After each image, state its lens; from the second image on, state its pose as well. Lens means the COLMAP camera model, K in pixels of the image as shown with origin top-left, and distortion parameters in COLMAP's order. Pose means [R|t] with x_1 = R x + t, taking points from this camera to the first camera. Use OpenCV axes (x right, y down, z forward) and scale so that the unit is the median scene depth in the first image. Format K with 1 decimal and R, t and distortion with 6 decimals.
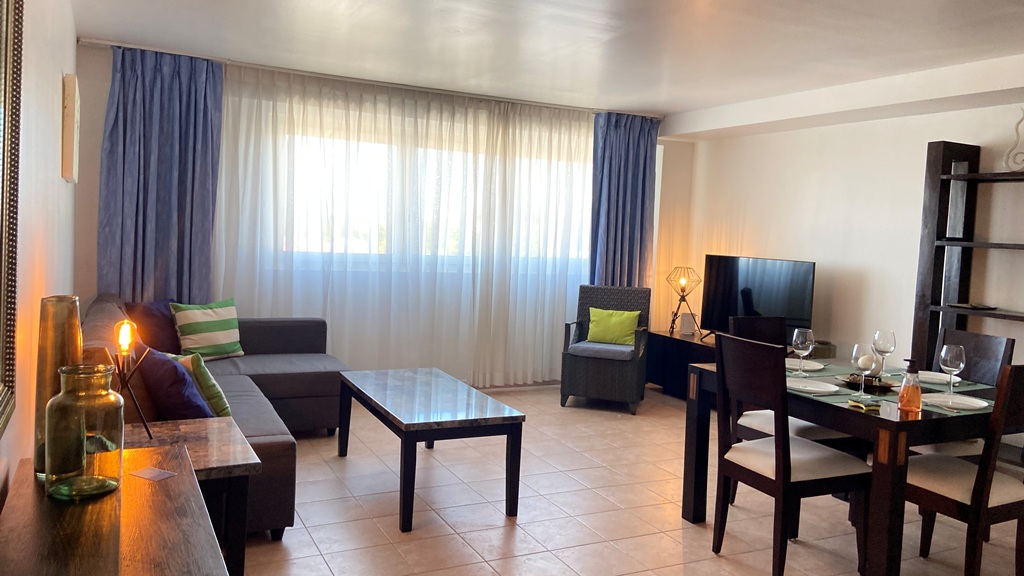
lens RADIAL K [[770.2, 0, 511.9], [0, 770.2, 279.2], [0, 0, 1]] dist [0.022856, 0.004510]
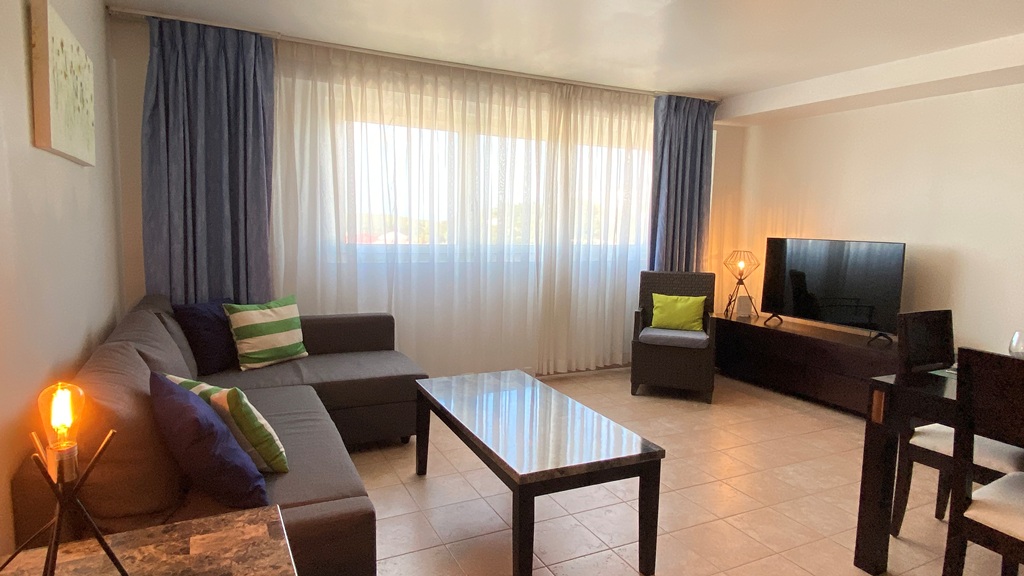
lens RADIAL K [[576.5, 0, 512.0], [0, 576.5, 288.0], [0, 0, 1]] dist [0.001442, -0.001234]
pose [[0.999762, -0.020999, -0.005955, -0.084580], [0.021260, 0.998623, 0.047969, -0.010998], [0.004940, -0.048084, 0.998831, 0.277283]]
